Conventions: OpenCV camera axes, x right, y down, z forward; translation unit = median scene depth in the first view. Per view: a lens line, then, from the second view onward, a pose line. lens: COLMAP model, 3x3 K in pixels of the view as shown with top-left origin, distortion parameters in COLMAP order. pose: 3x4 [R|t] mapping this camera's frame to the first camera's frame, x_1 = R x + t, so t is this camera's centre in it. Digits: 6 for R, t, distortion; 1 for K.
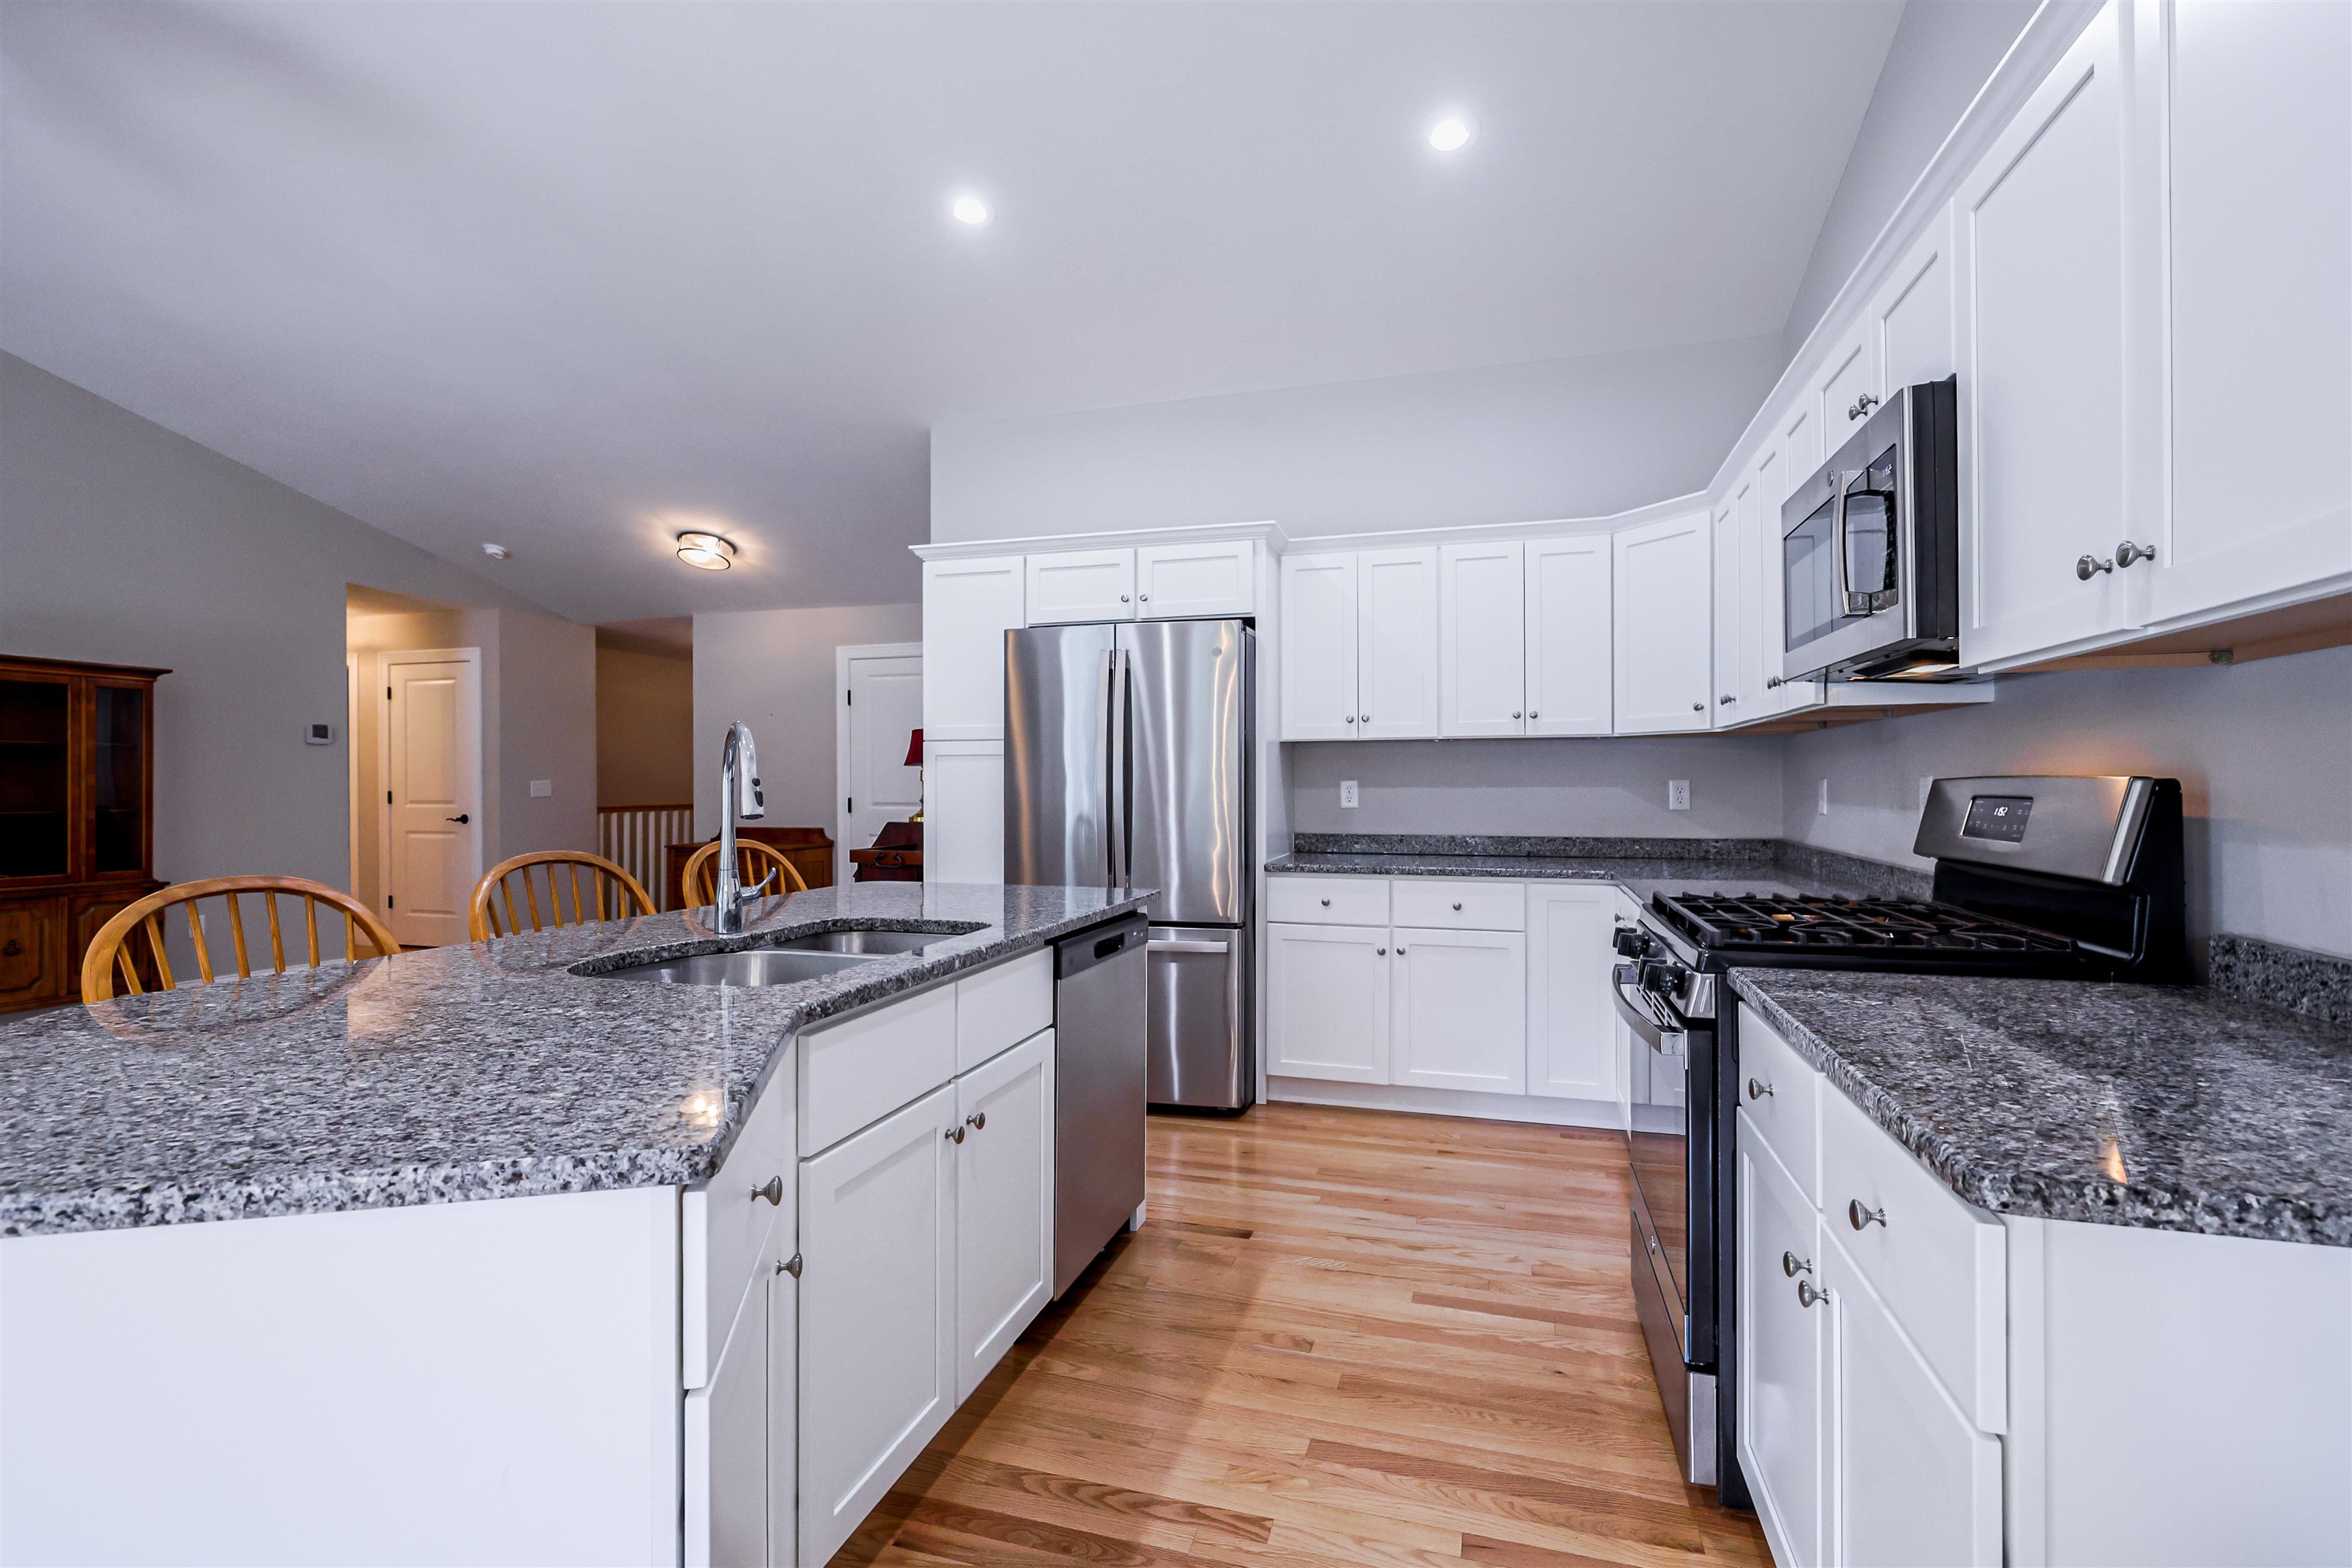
lens RADIAL K [[1084.0, 0, 1186.3], [0, 1084.0, 785.6], [0, 0, 1]] dist [0.000810, 0.001591]
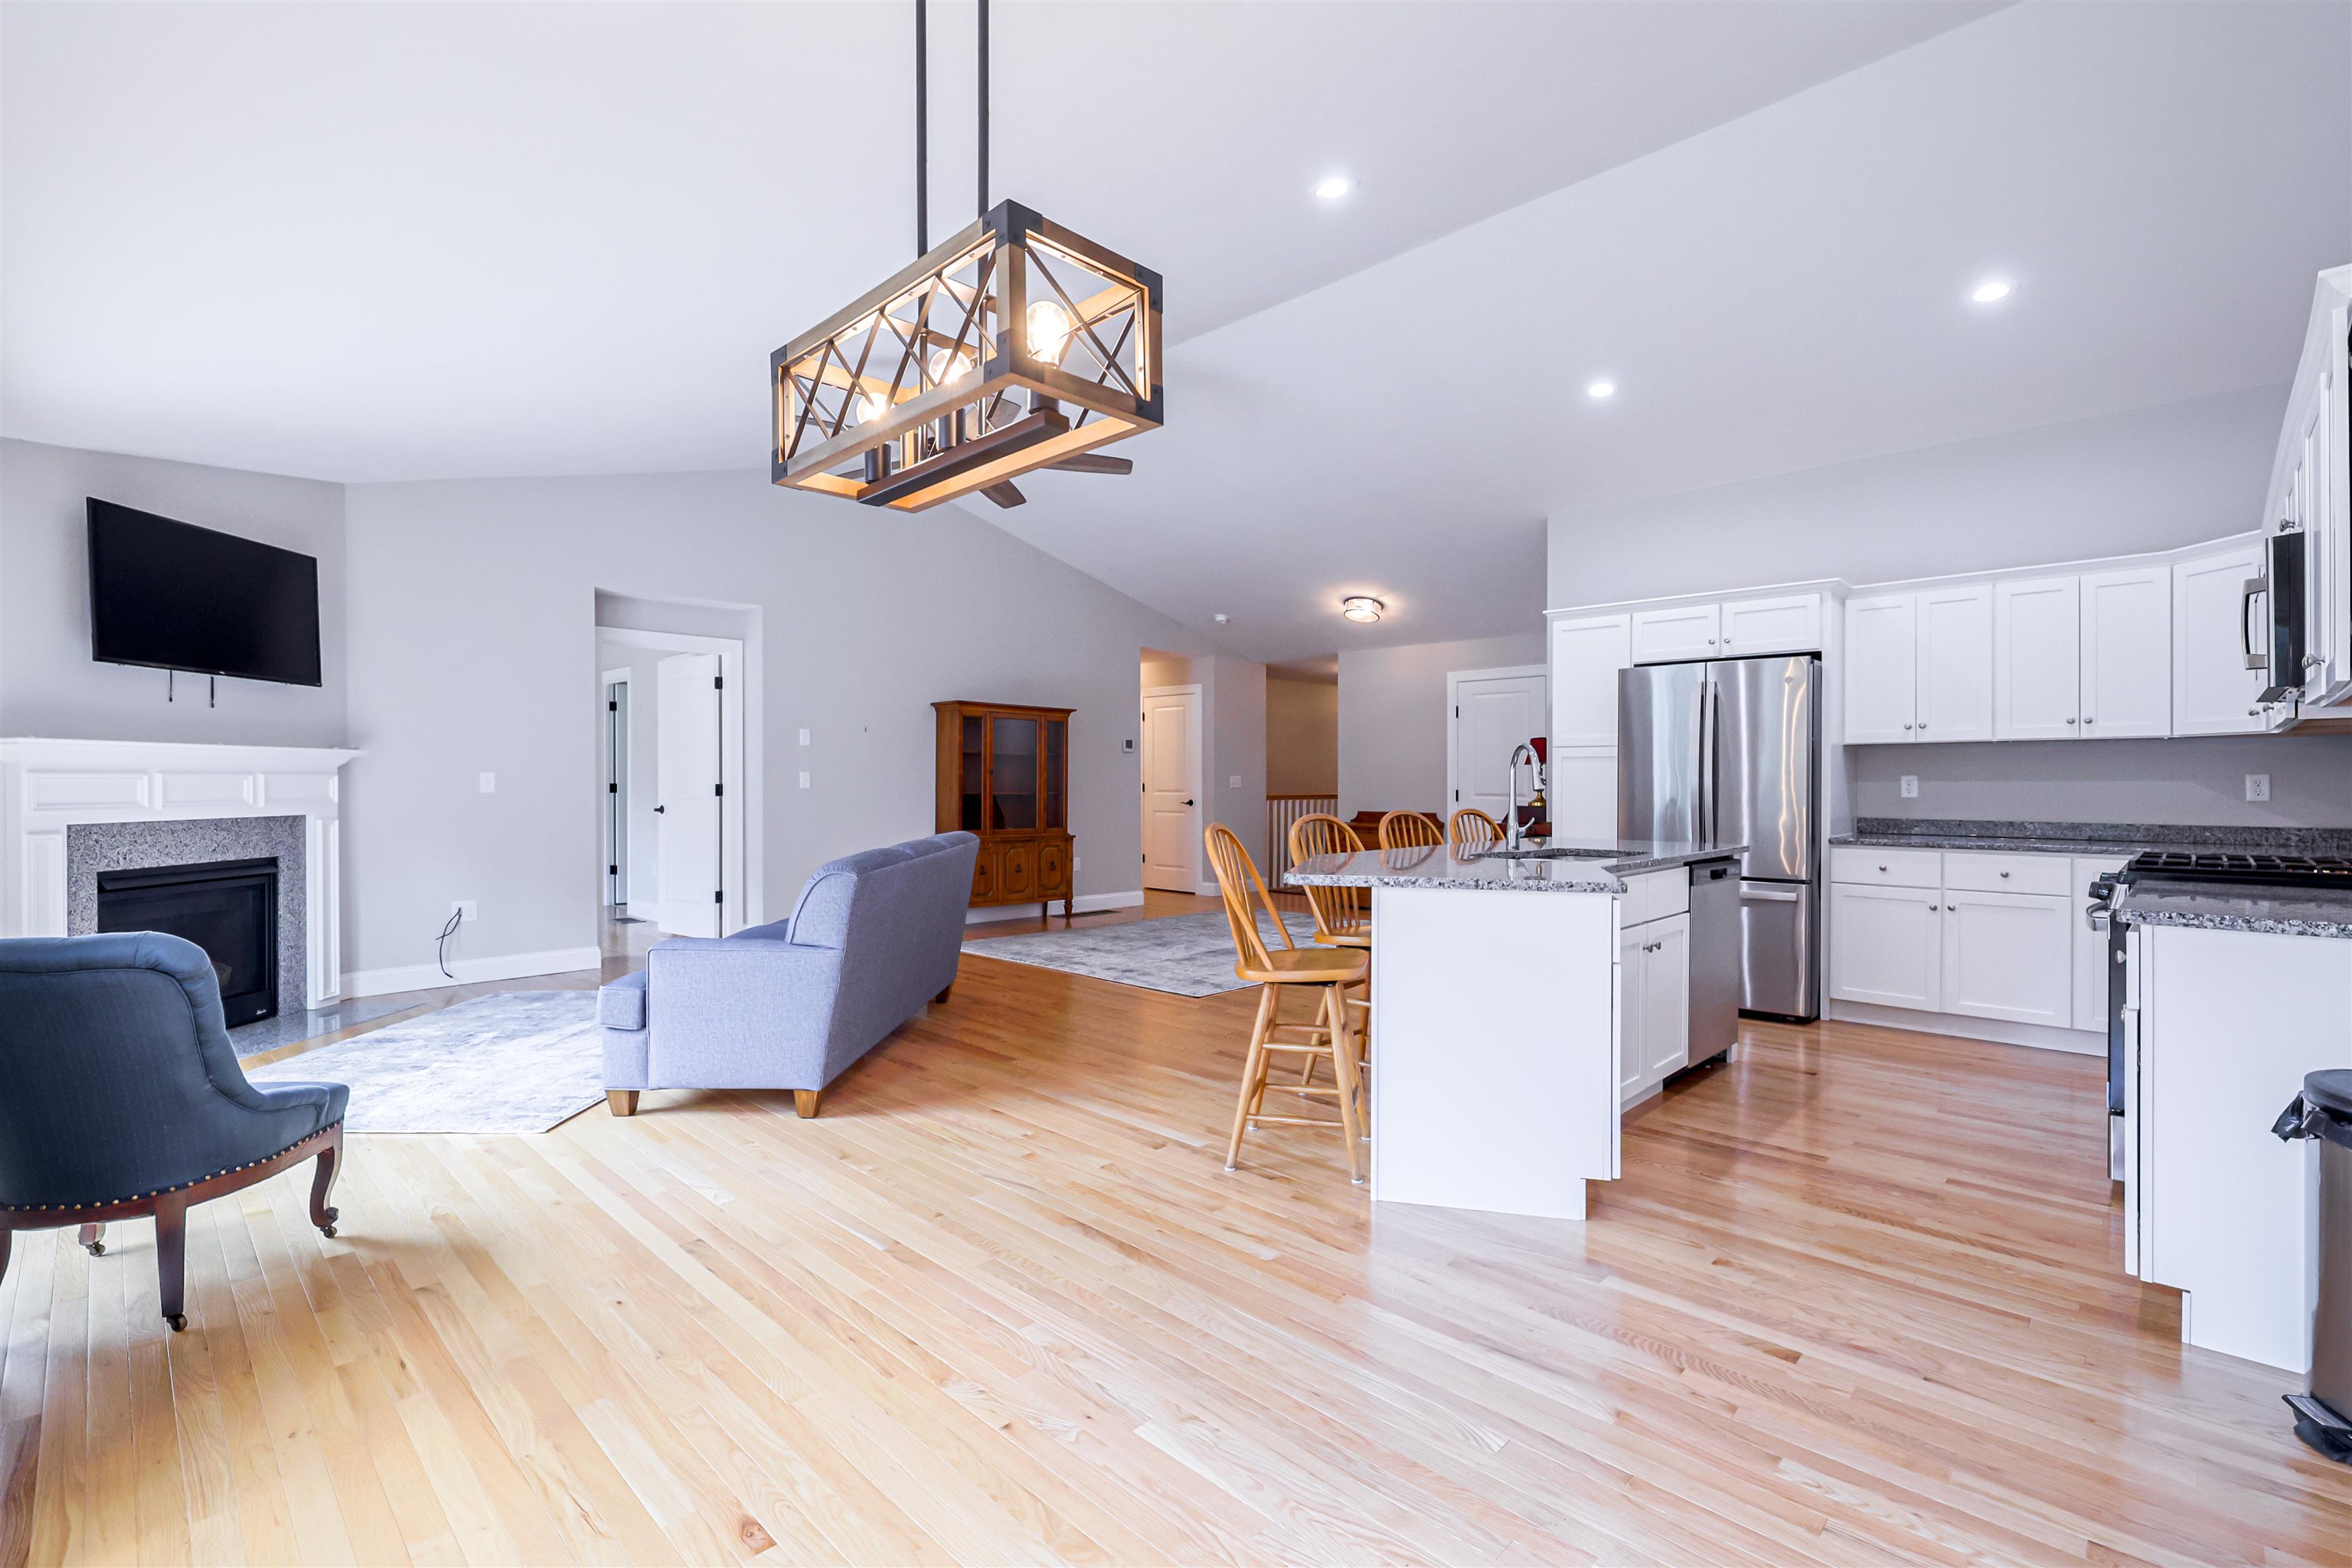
lens RADIAL K [[1084.0, 0, 1195.1], [0, 1084.0, 788.0], [0, 0, 1]] dist [0.000810, 0.001591]
pose [[0.896364, 0.005462, -0.443286, -0.033003], [-0.003829, 0.999982, 0.004578, 0.007837], [0.443303, -0.002406, 0.896368, -0.508446]]
